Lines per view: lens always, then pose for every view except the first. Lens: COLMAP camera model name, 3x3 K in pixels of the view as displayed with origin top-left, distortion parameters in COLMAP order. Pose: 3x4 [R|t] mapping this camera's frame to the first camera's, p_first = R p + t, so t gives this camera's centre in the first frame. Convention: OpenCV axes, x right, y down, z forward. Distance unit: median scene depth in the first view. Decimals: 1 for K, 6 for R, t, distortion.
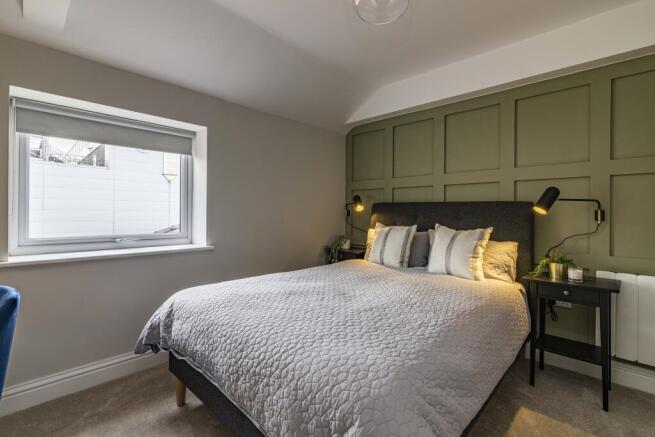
lens RADIAL K [[304.8, 0, 329.1], [0, 304.8, 211.4], [0, 0, 1]] dist [-0.000146, -0.000004]
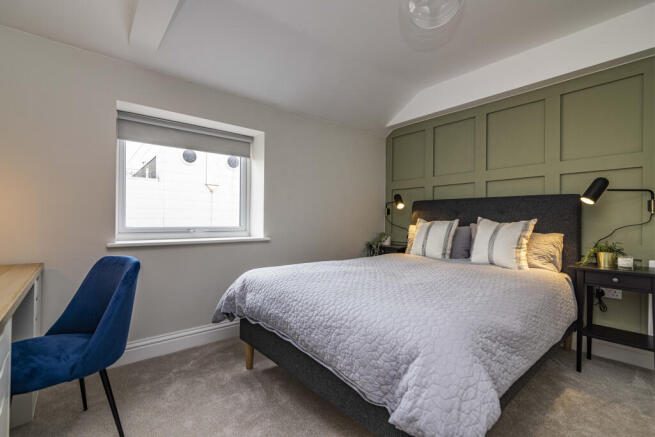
lens RADIAL K [[297.8, 0, 327.5], [0, 297.8, 218.5], [0, 0, 1]] dist [0.000062, 0.000049]
pose [[0.993418, 0.000633, -0.114543, -0.052302], [-0.000614, 1.000000, 0.000197, 0.052867], [0.114543, -0.000125, 0.993418, -0.081238]]
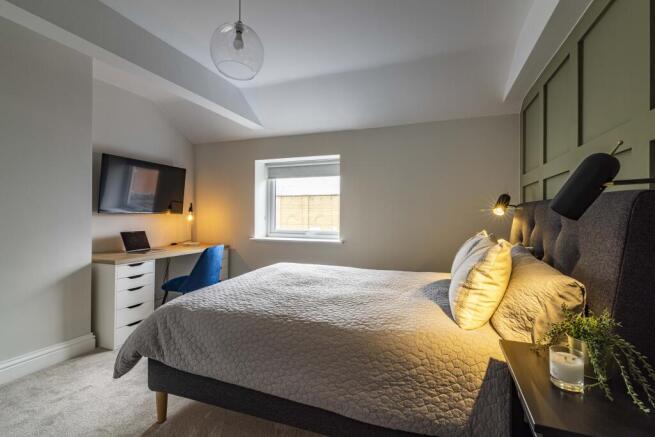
lens RADIAL K [[297.8, 0, 327.5], [0, 297.8, 218.5], [0, 0, 1]] dist [0.000062, 0.000049]
pose [[0.398075, 0.004923, -0.917340, 0.991589], [0.002796, 0.999974, 0.006580, 0.000576], [0.917349, -0.005184, 0.398051, 0.509733]]
